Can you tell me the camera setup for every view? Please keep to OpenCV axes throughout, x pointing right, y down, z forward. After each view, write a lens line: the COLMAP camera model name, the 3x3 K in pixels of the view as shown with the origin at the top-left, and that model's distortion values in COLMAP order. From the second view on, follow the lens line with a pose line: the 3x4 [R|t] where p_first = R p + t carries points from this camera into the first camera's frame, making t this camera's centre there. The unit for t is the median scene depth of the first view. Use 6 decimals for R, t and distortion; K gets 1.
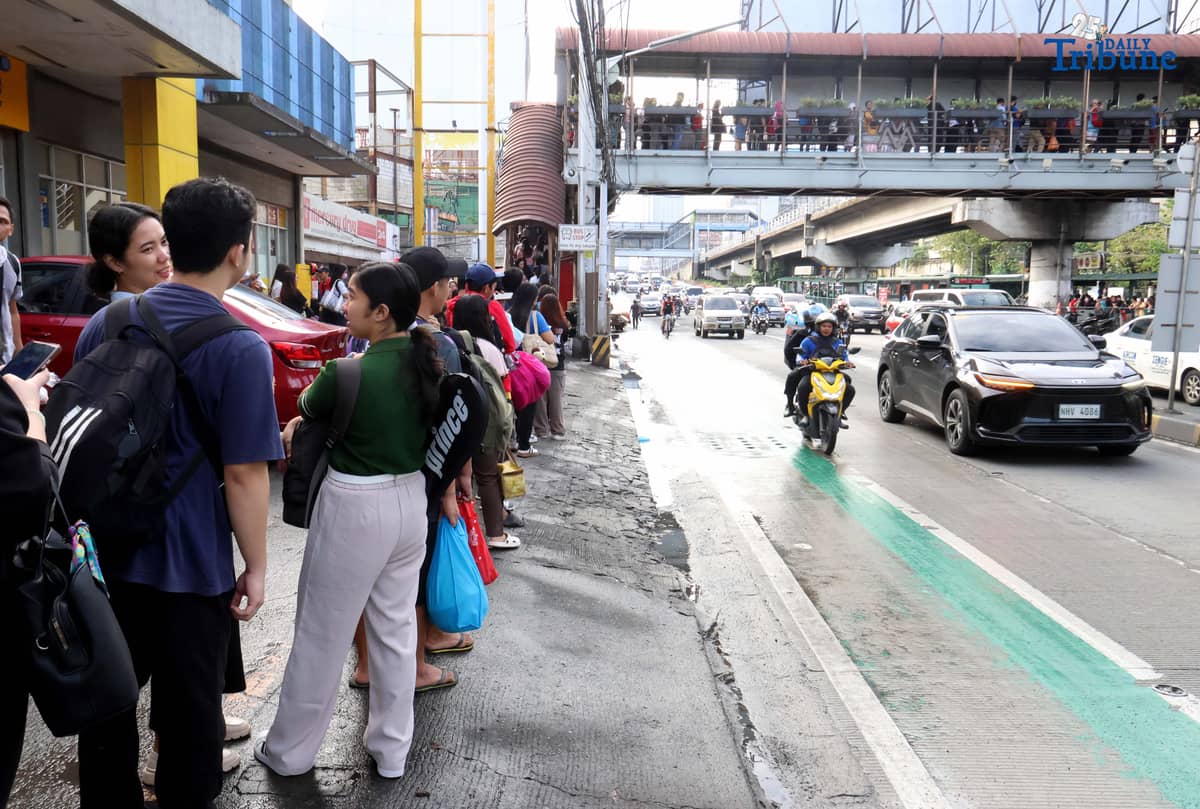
lens RADIAL K [[1110.4, 0, 629.4], [0, 1110.4, 407.3], [0, 0, 1]] dist [0.003125, 0.000685]
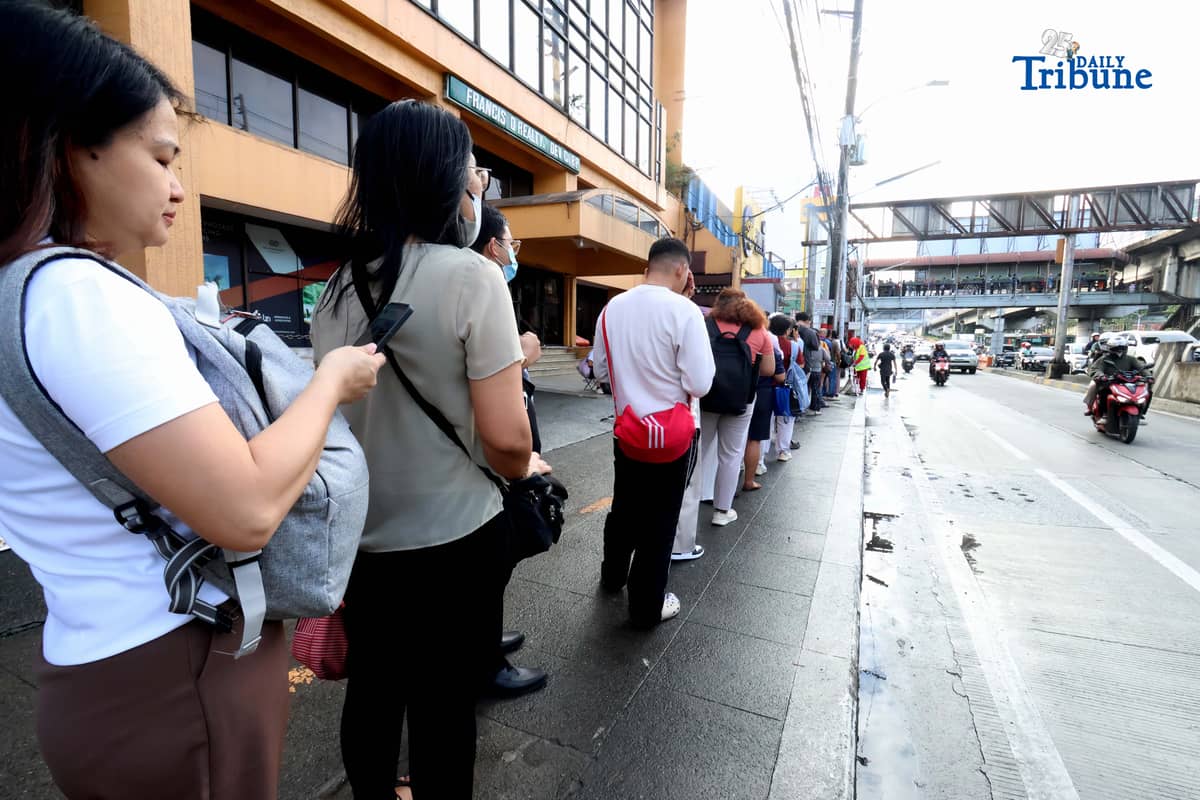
lens RADIAL K [[614.2, 0, 600.0], [0, 614.2, 400.0], [0, 0, 1]] dist [-0.000421, -0.001448]
pose [[0.905983, 0.037811, -0.421622, 0.024269], [-0.042454, 0.999097, -0.001627, 0.054833], [0.421180, 0.019373, 0.906770, -0.507674]]
